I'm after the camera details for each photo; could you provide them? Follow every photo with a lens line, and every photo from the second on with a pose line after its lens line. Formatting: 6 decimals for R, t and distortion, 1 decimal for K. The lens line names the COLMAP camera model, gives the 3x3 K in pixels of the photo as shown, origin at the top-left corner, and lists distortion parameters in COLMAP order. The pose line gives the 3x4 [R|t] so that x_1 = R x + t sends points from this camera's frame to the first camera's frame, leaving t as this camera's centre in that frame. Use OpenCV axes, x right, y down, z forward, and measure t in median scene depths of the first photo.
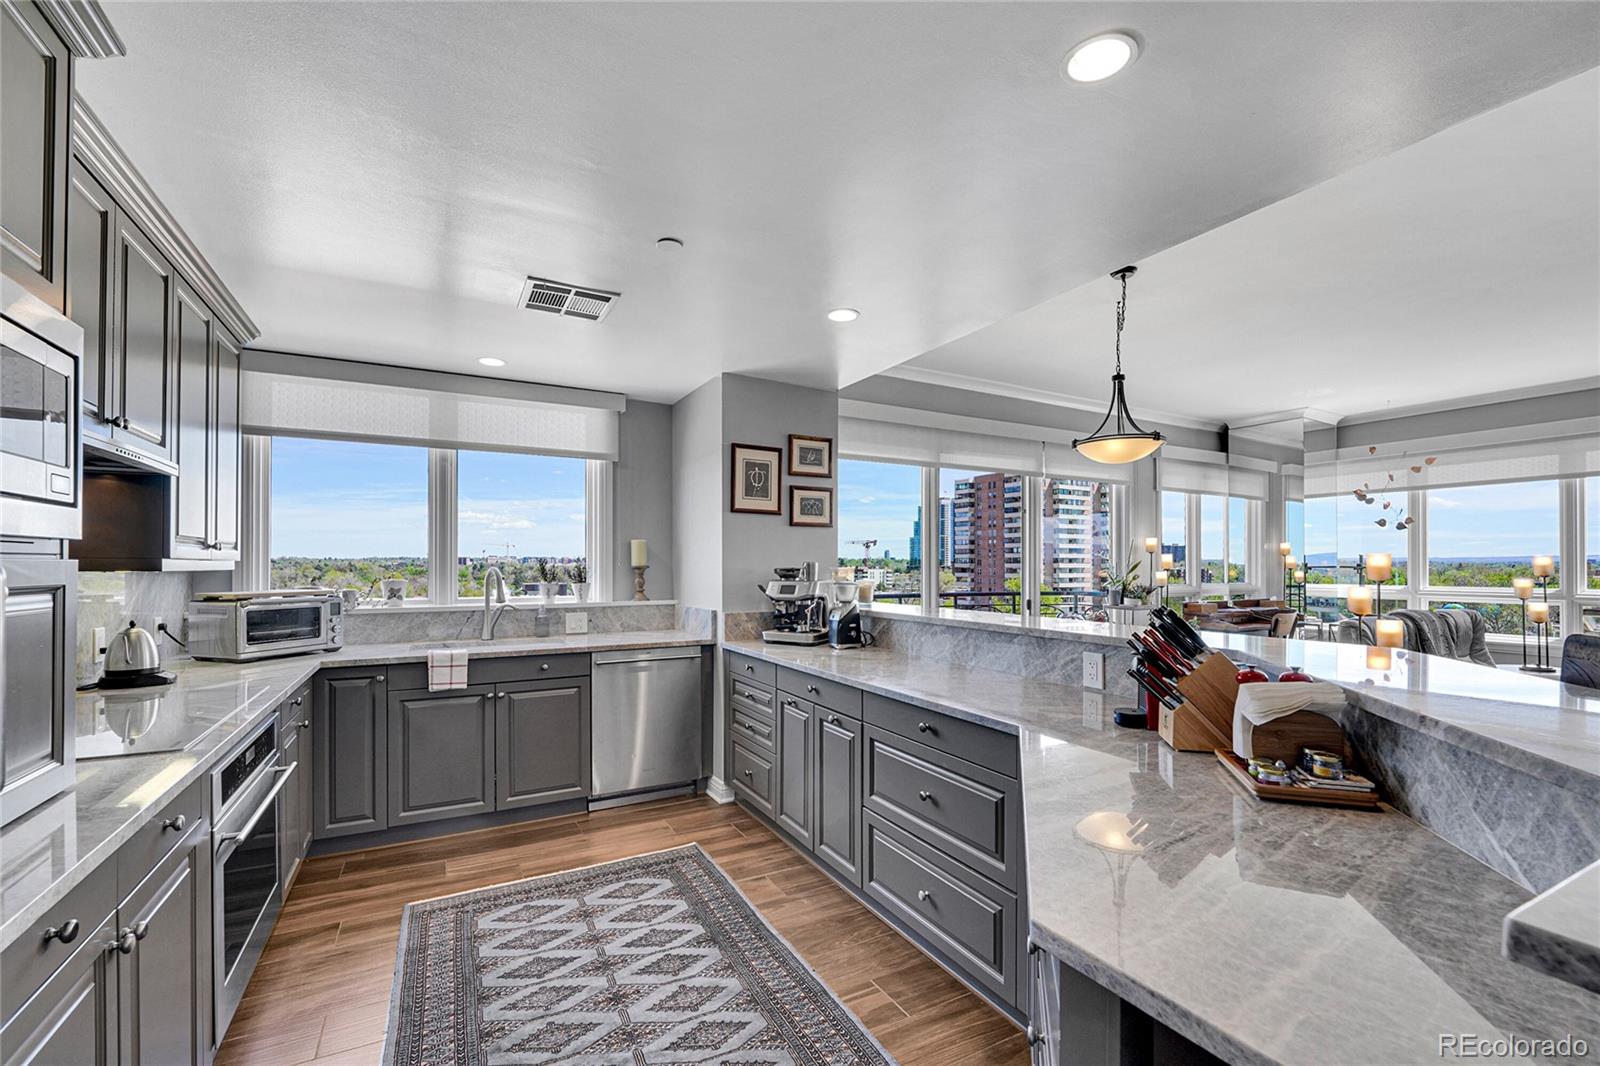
lens RADIAL K [[650.0, 0, 763.4], [0, 650.0, 550.9], [0, 0, 1]] dist [-0.016817, 0.000527]
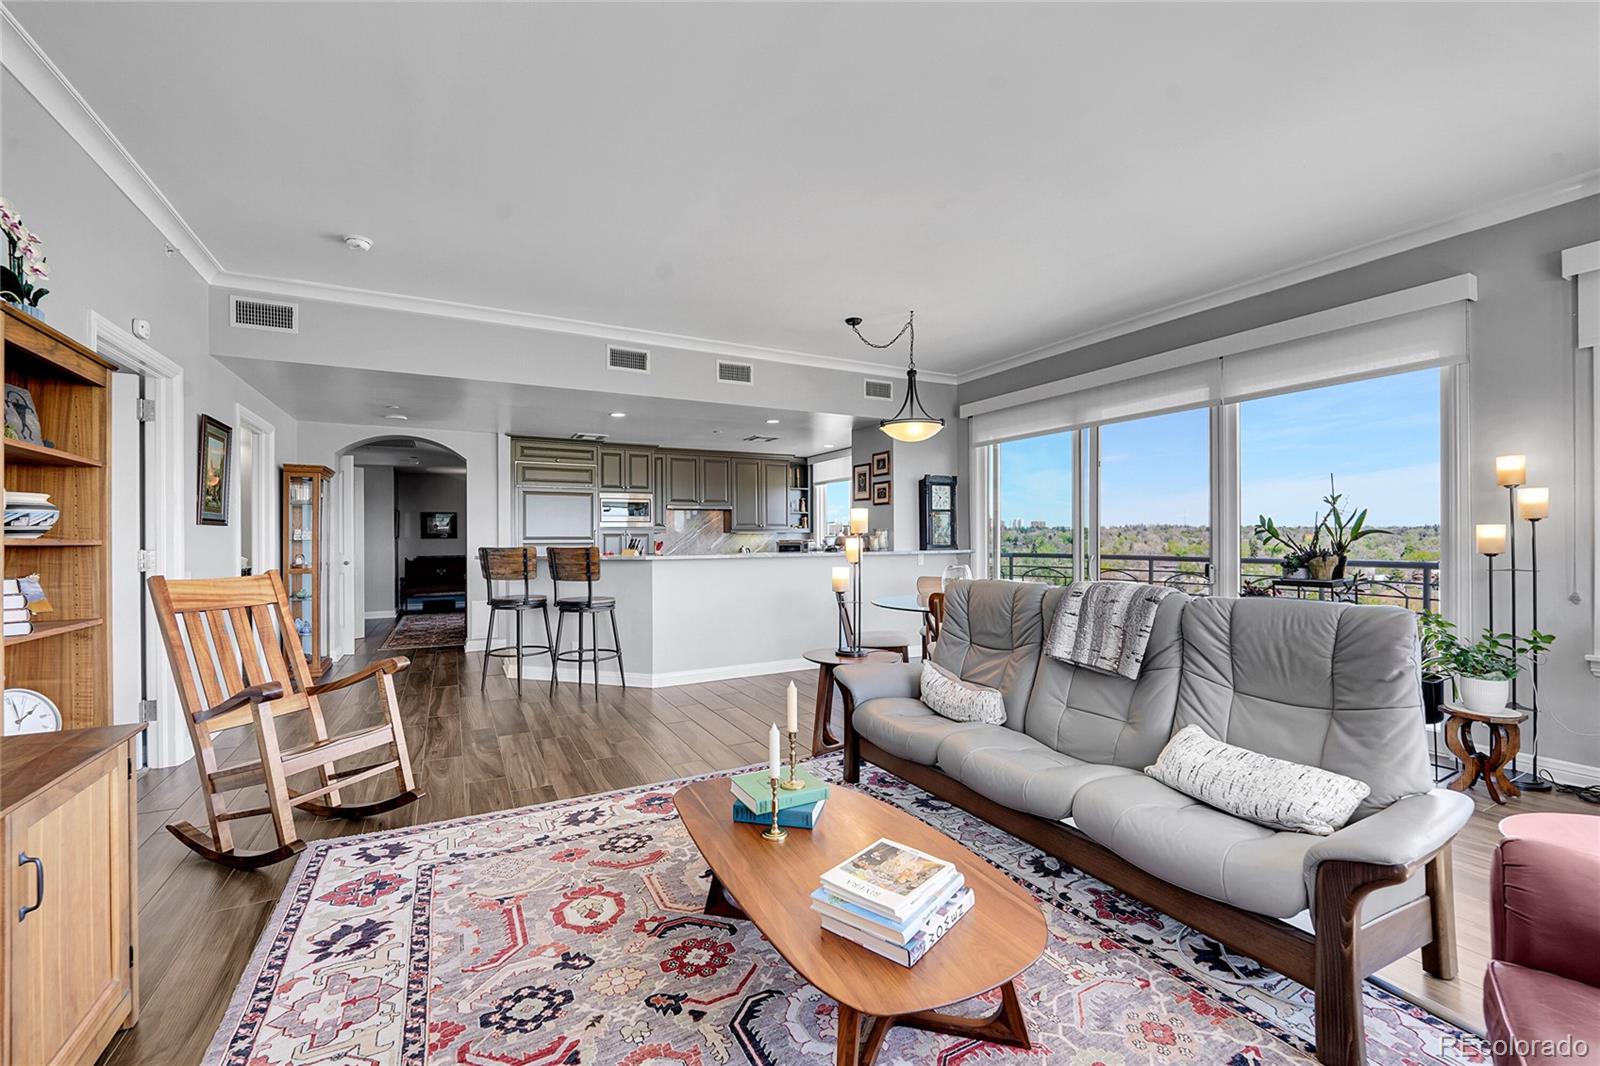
lens RADIAL K [[650.0, 0, 819.8], [0, 650.0, 529.0], [0, 0, 1]] dist [-0.016817, 0.000527]
pose [[0.059959, -0.016653, -0.998062, 1.828314], [0.023726, 0.999602, -0.015253, 0.048310], [0.997919, -0.022766, 0.060331, 0.768749]]
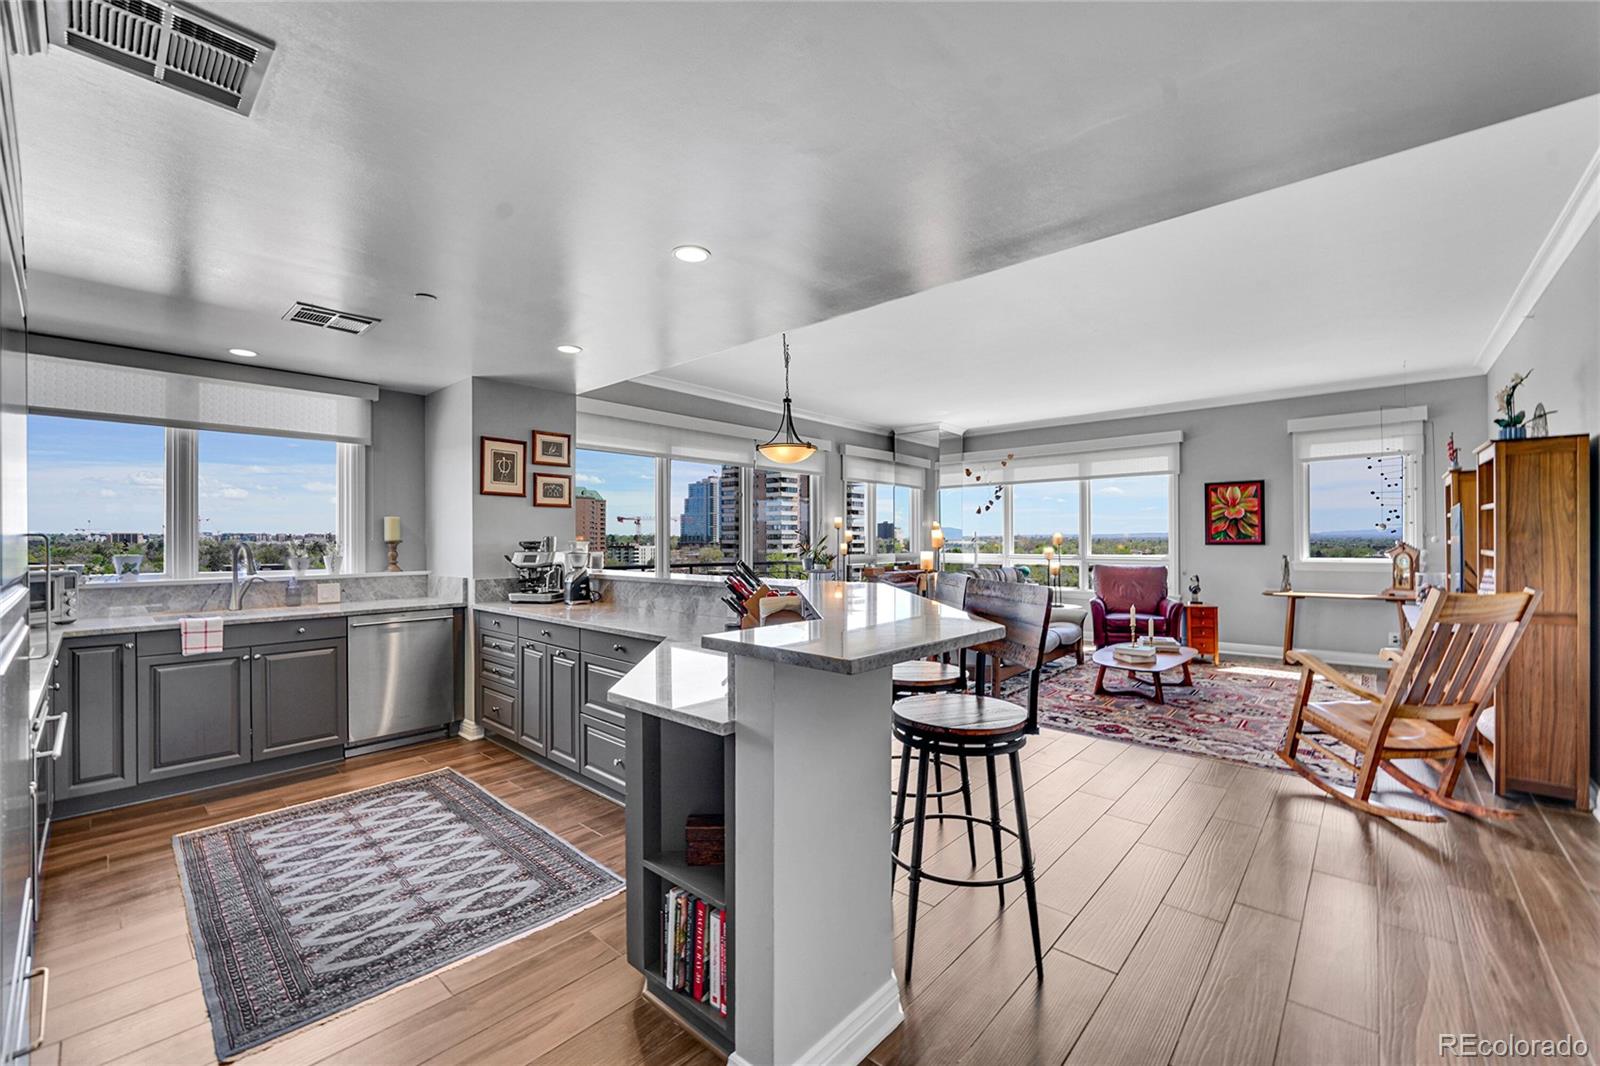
lens RADIAL K [[650.0, 0, 757.3], [0, 650.0, 531.8], [0, 0, 1]] dist [-0.016817, 0.000527]
pose [[0.942756, -0.001465, 0.333479, 0.031503], [-0.000886, 0.999976, 0.006899, -0.000588], [-0.333481, -0.006800, 0.942732, -0.275664]]
